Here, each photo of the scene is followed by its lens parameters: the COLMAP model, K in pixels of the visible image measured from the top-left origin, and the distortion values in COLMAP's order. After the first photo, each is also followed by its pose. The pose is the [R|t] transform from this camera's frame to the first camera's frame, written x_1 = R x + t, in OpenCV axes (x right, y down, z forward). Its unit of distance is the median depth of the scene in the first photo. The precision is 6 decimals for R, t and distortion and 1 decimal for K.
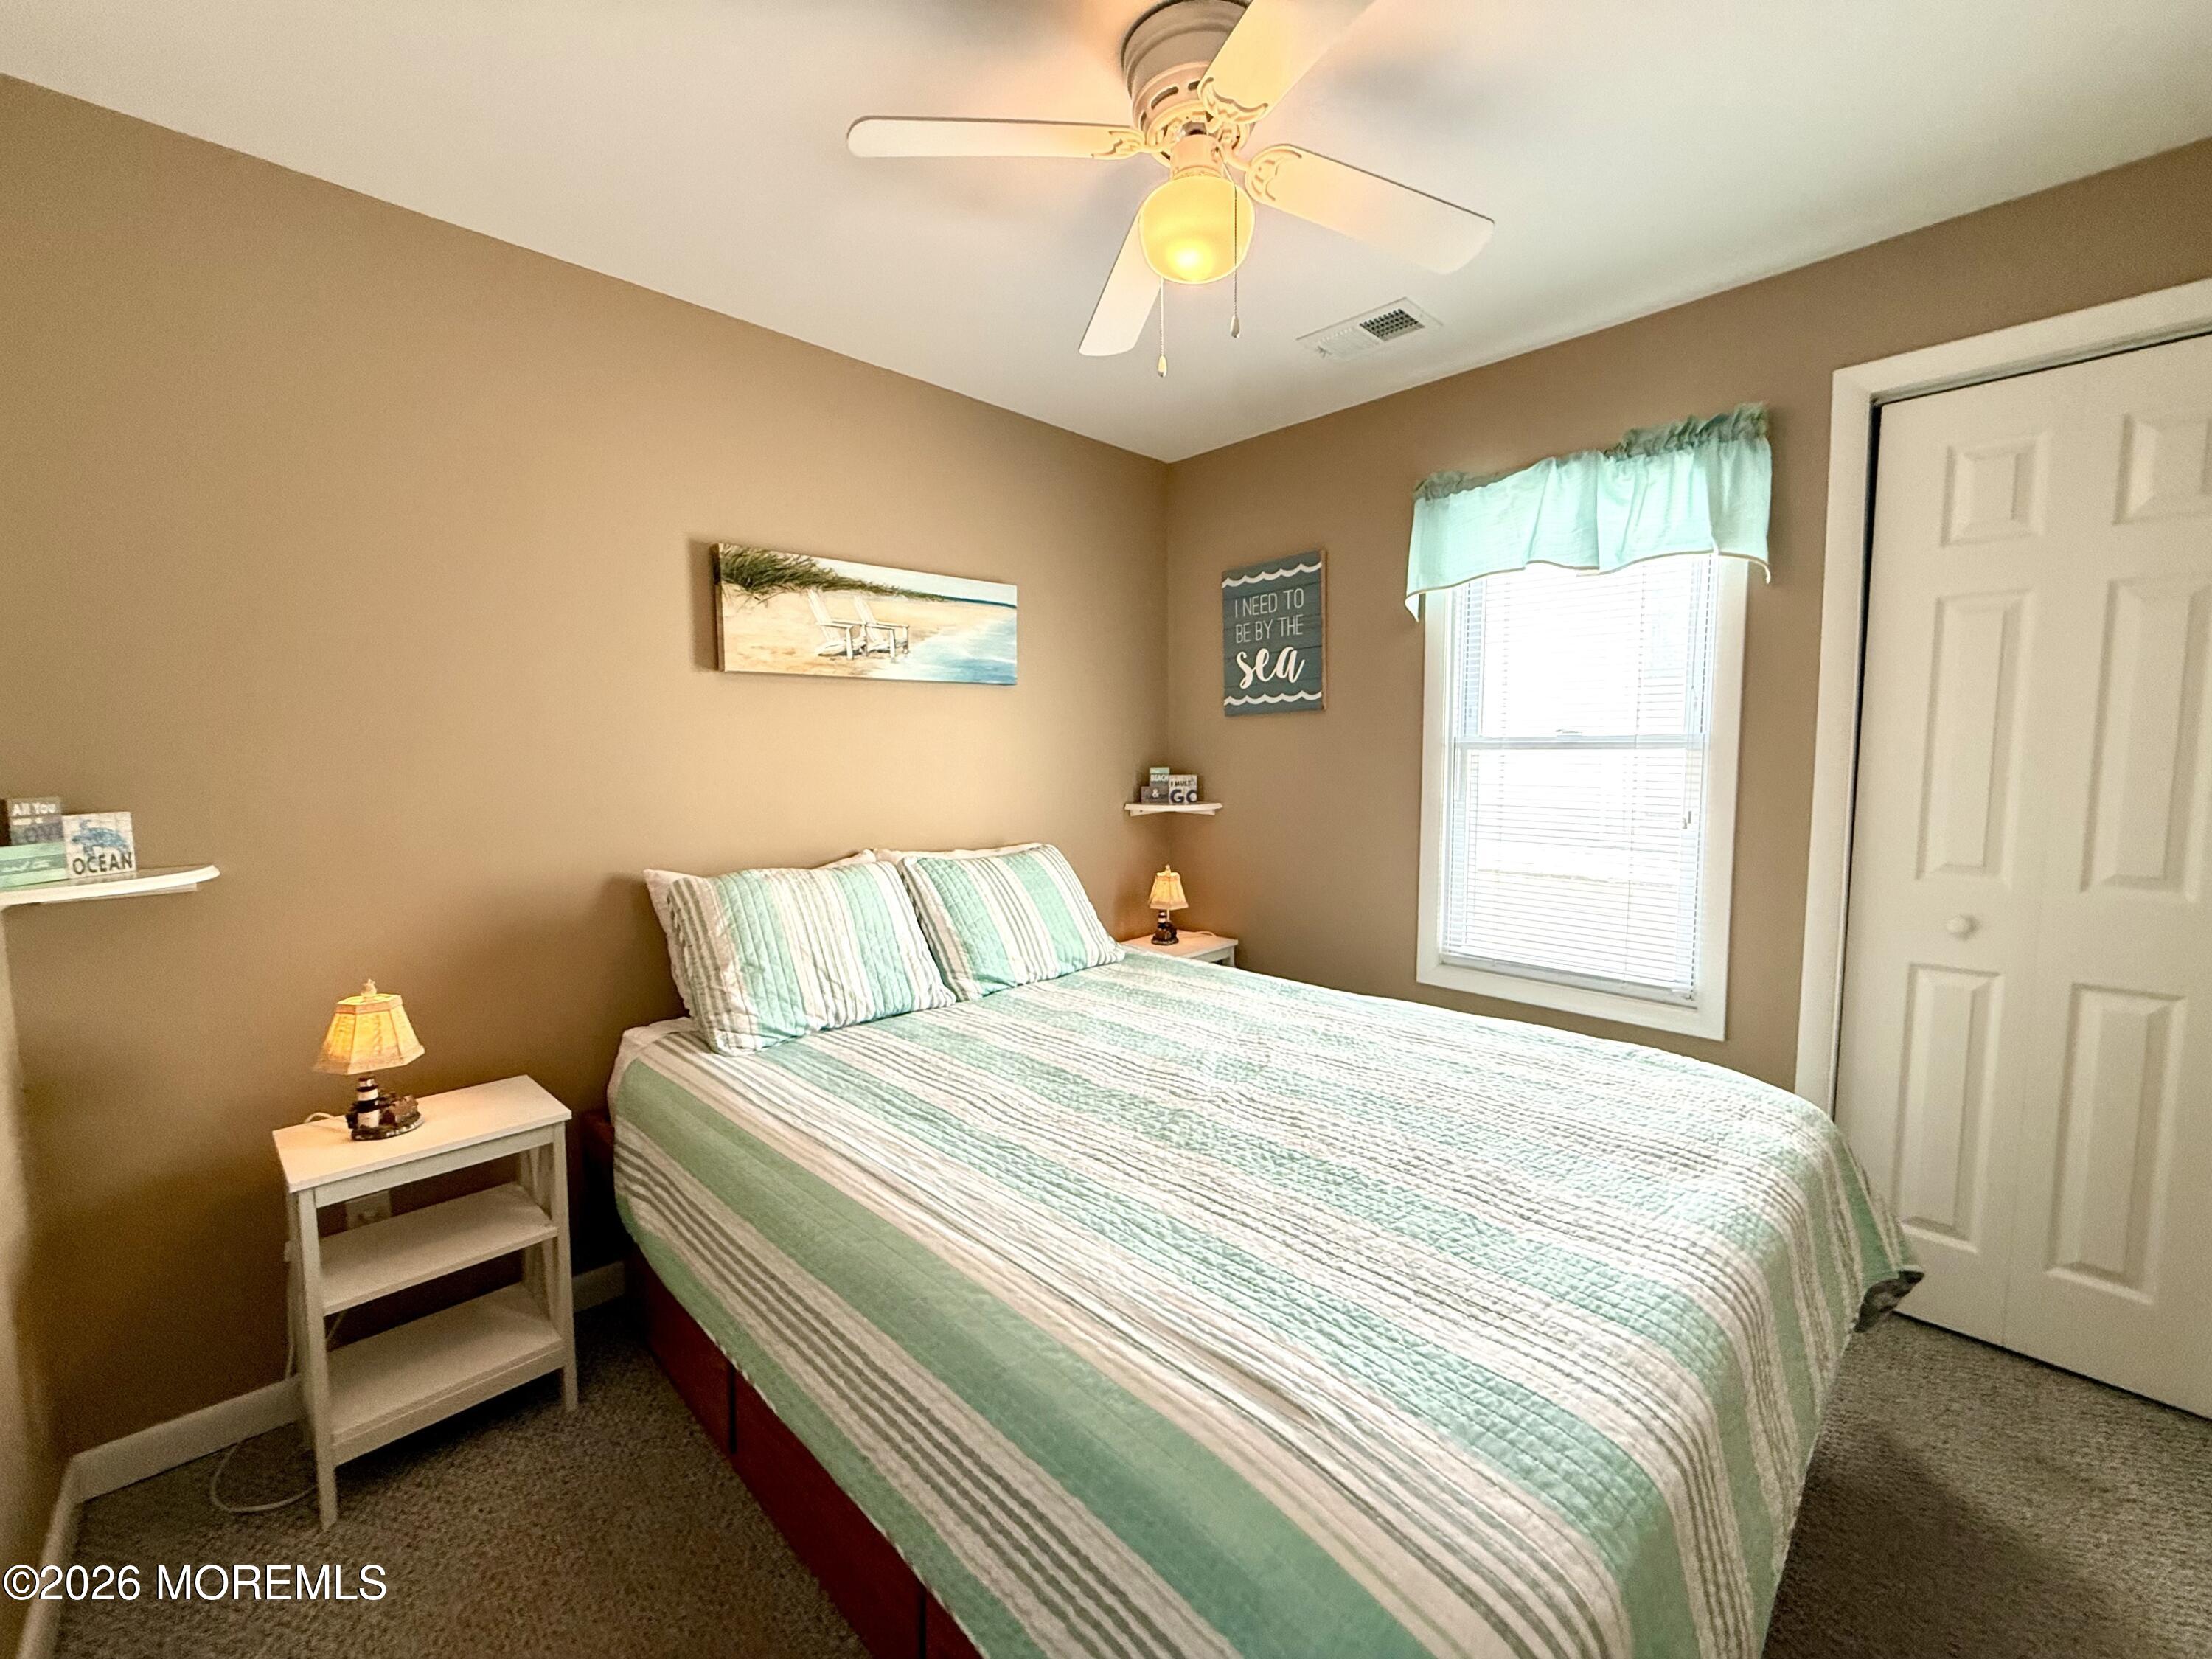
lens RADIAL K [[883.9, 0, 1103.5], [0, 883.9, 826.4], [0, 0, 1]] dist [-0.000135, 0.000199]
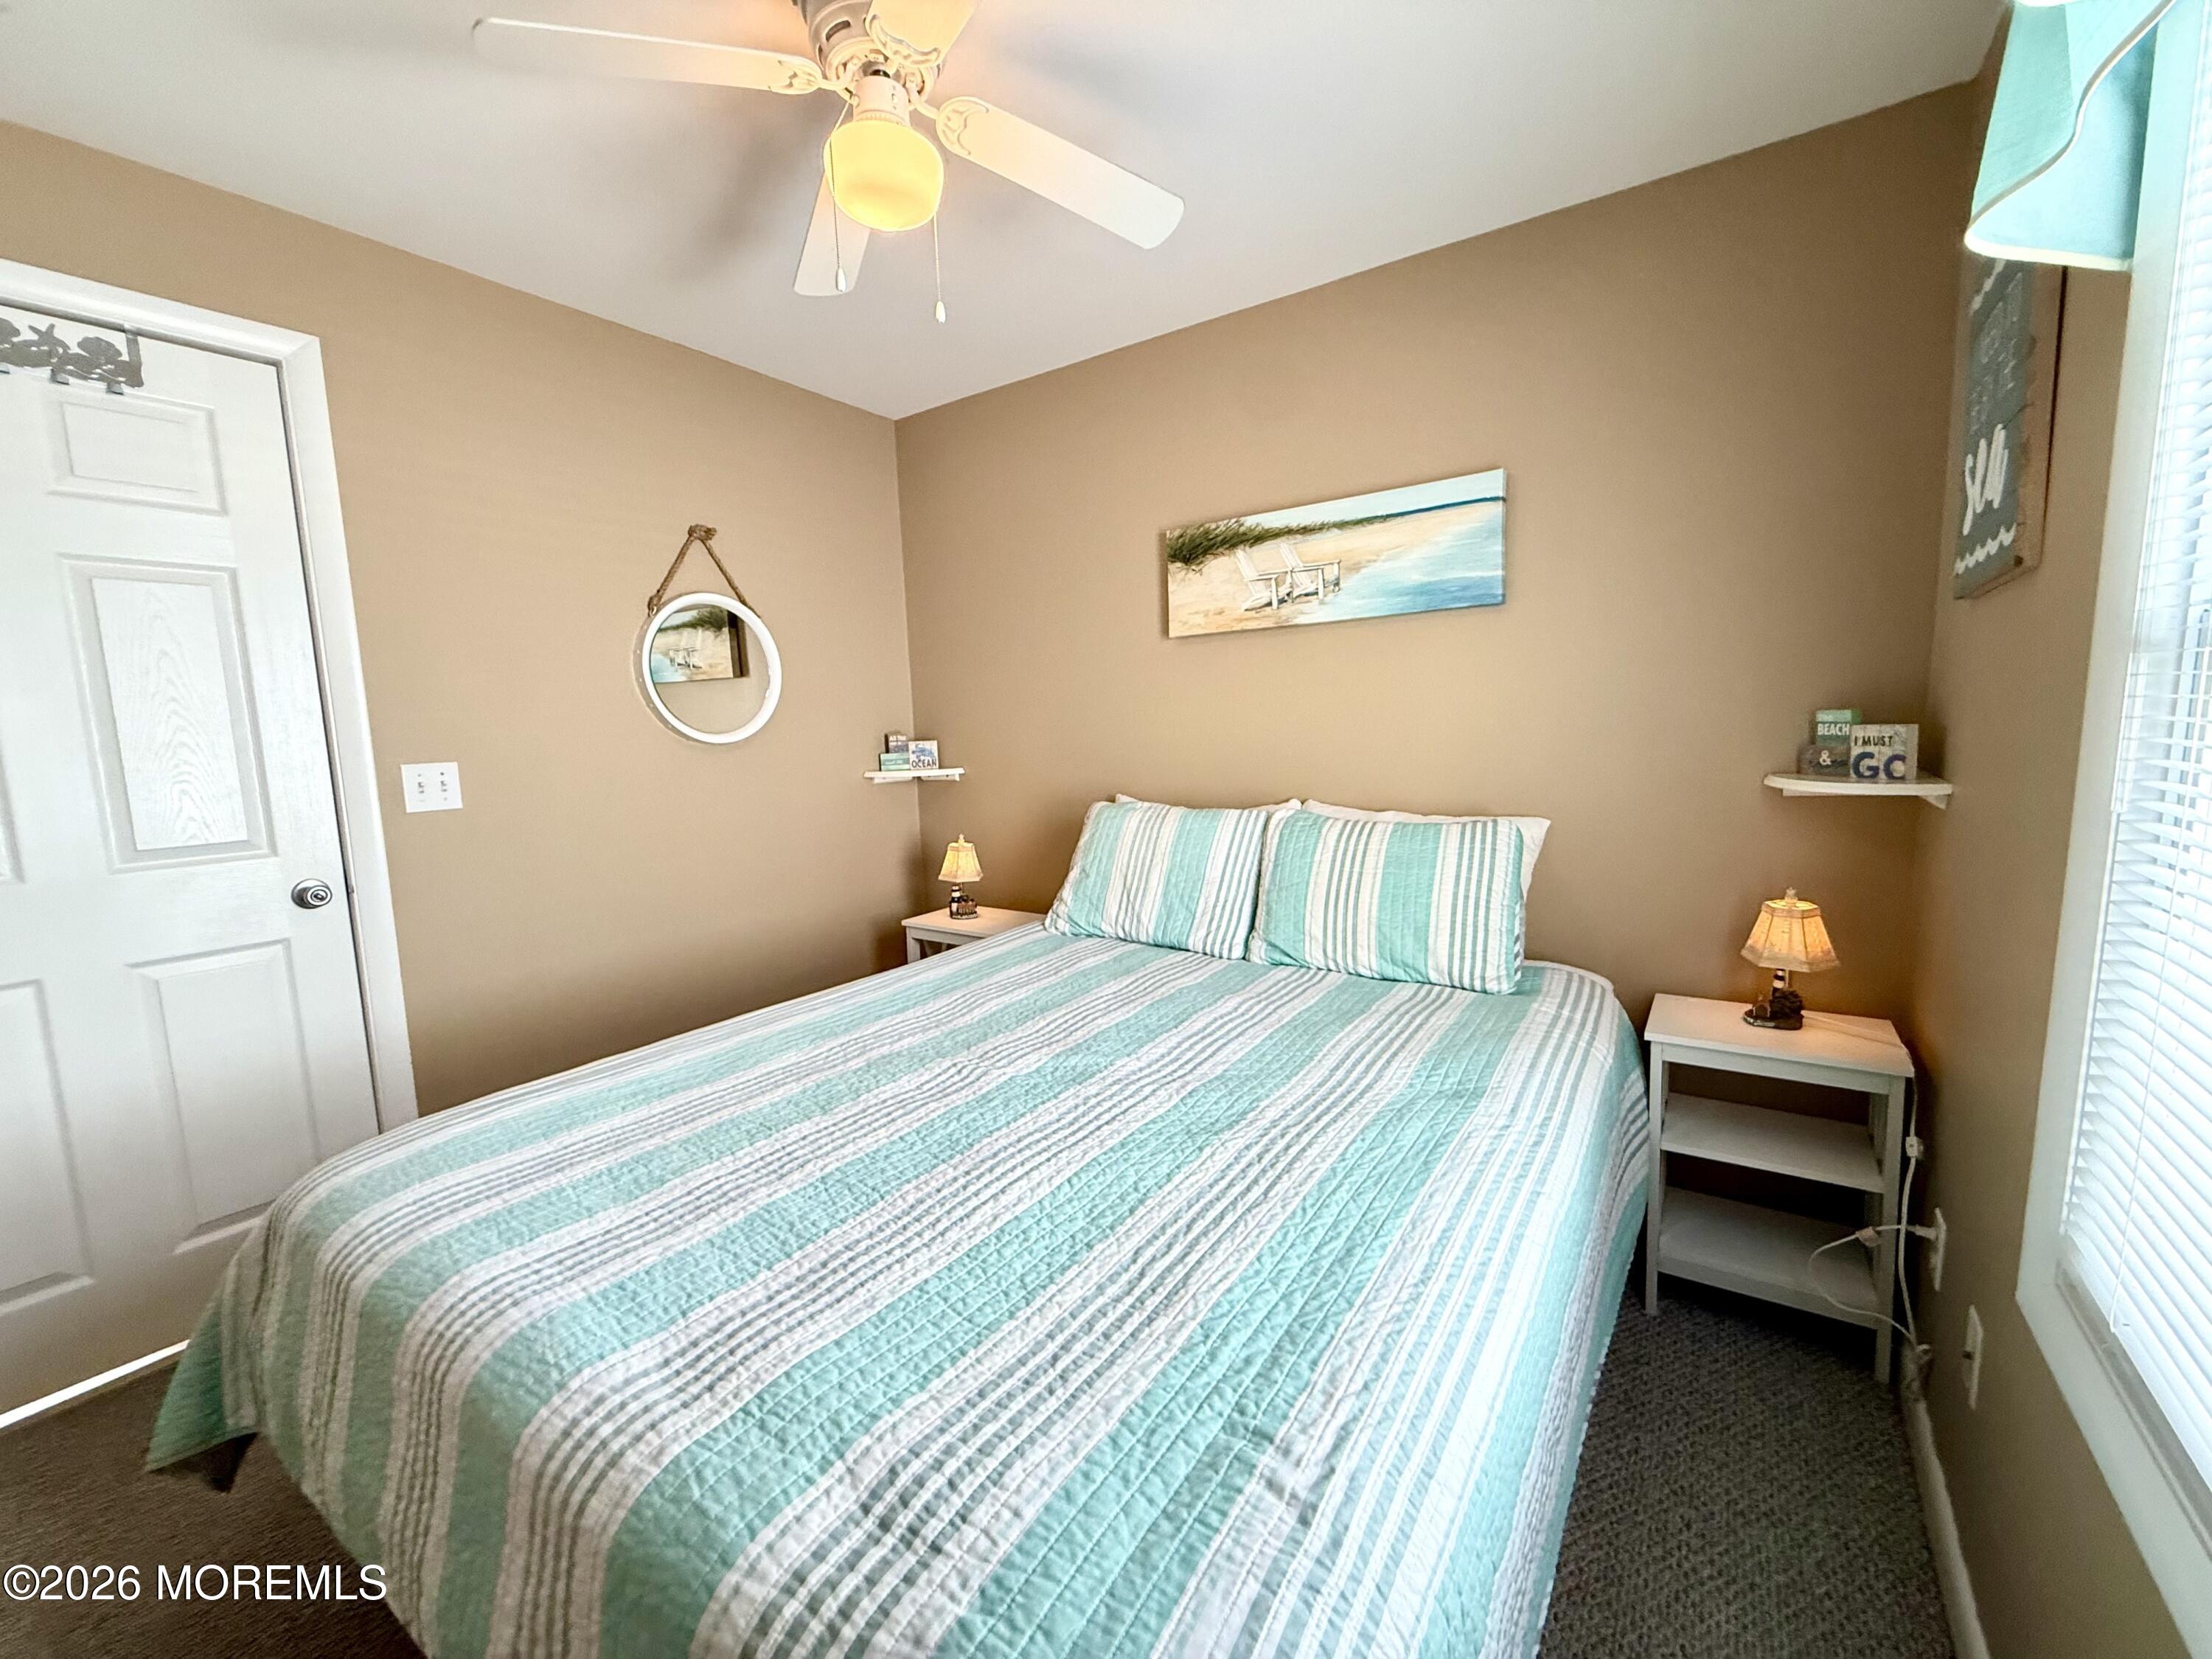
lens RADIAL K [[883.9, 0, 1103.5], [0, 883.9, 826.4], [0, 0, 1]] dist [-0.000135, 0.000199]
pose [[0.190445, 0.126236, -0.973548, 0.698933], [-0.047199, 0.991728, 0.119360, -0.054052], [0.980562, 0.023219, 0.194828, 0.621075]]
